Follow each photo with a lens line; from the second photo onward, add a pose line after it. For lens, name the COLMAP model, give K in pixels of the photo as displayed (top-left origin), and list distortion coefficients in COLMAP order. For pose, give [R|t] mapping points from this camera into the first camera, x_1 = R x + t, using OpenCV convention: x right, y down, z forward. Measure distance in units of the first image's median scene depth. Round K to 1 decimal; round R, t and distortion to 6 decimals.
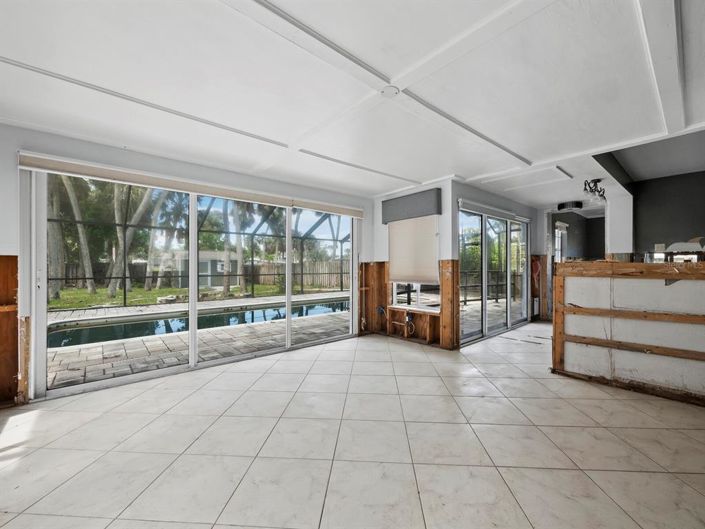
lens RADIAL K [[297.6, 0, 352.5], [0, 297.6, 264.5], [0, 0, 1]] dist [0.002957, 0.000241]
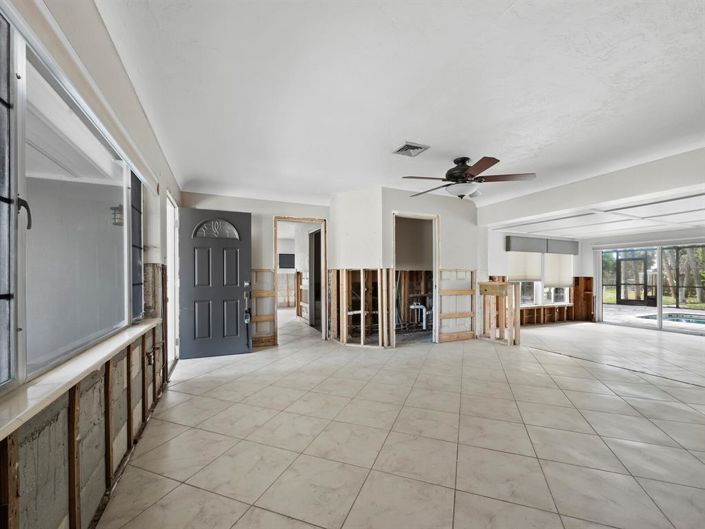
lens RADIAL K [[296.0, 0, 354.5], [0, 296.0, 278.2], [0, 0, 1]] dist [-0.000213, -0.000067]
pose [[-0.289426, 0.008529, -0.957162, 1.644369], [0.008781, 0.999942, 0.006255, -0.035157], [0.957160, -0.006594, -0.289484, -0.349119]]
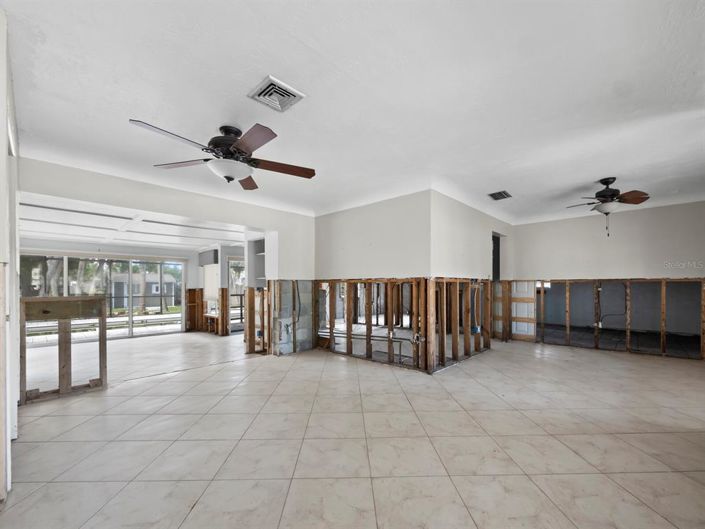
lens RADIAL K [[306.7, 0, 351.7], [0, 306.7, 289.2], [0, 0, 1]] dist [-0.002043, -0.000056]
pose [[0.996458, -0.005530, 0.083906, 0.961049], [0.004076, 0.999839, 0.017492, -0.038522], [-0.083989, -0.017088, 0.996320, -0.962740]]
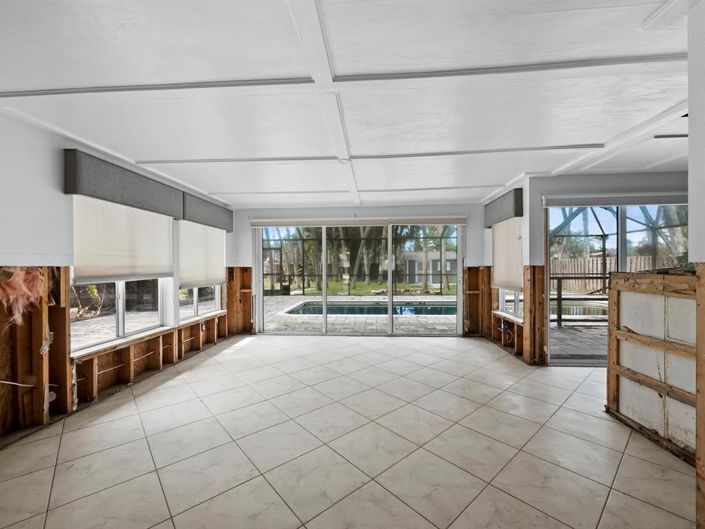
lens RADIAL K [[297.6, 0, 352.5], [0, 297.6, 264.5], [0, 0, 1]] dist [0.002957, 0.000241]
pose [[0.704507, -0.006320, -0.709669, 0.577798], [0.011998, 0.999923, 0.003006, -0.027861], [0.709595, -0.010632, 0.704529, -0.021664]]
